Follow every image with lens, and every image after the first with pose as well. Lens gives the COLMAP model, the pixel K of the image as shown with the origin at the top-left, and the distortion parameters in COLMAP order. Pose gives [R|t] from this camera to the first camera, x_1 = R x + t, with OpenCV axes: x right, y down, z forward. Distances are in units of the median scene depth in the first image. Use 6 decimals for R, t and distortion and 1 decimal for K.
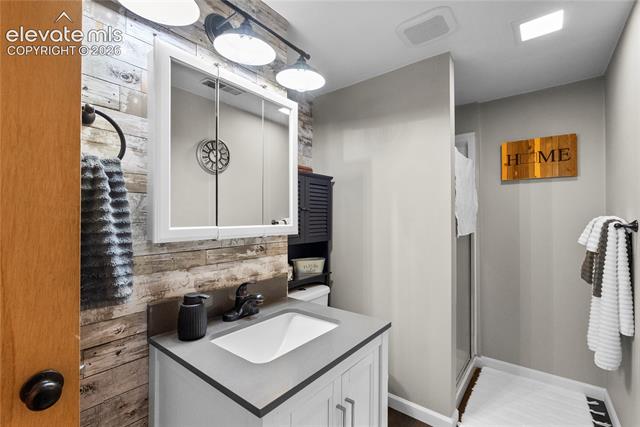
lens RADIAL K [[284.2, 0, 320.2], [0, 284.2, 215.1], [0, 0, 1]] dist [-0.000532, -0.000280]
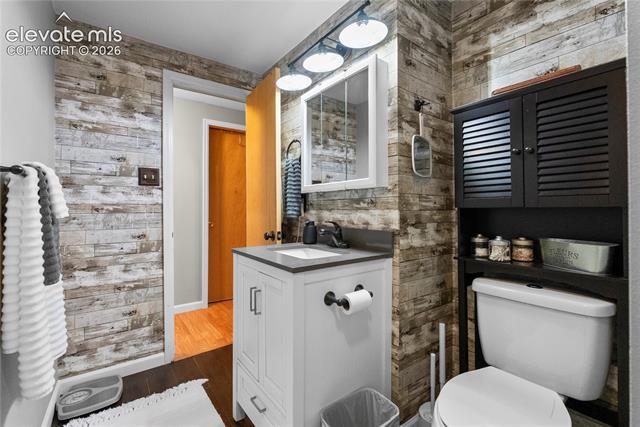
lens RADIAL K [[284.2, 0, 319.8], [0, 284.2, 210.6], [0, 0, 1]] dist [-0.000532, -0.000280]
pose [[-0.257215, -0.000962, -0.966354, 0.976939], [0.006020, 0.999979, -0.002598, 0.161613], [0.966335, -0.006486, -0.257204, 1.140151]]
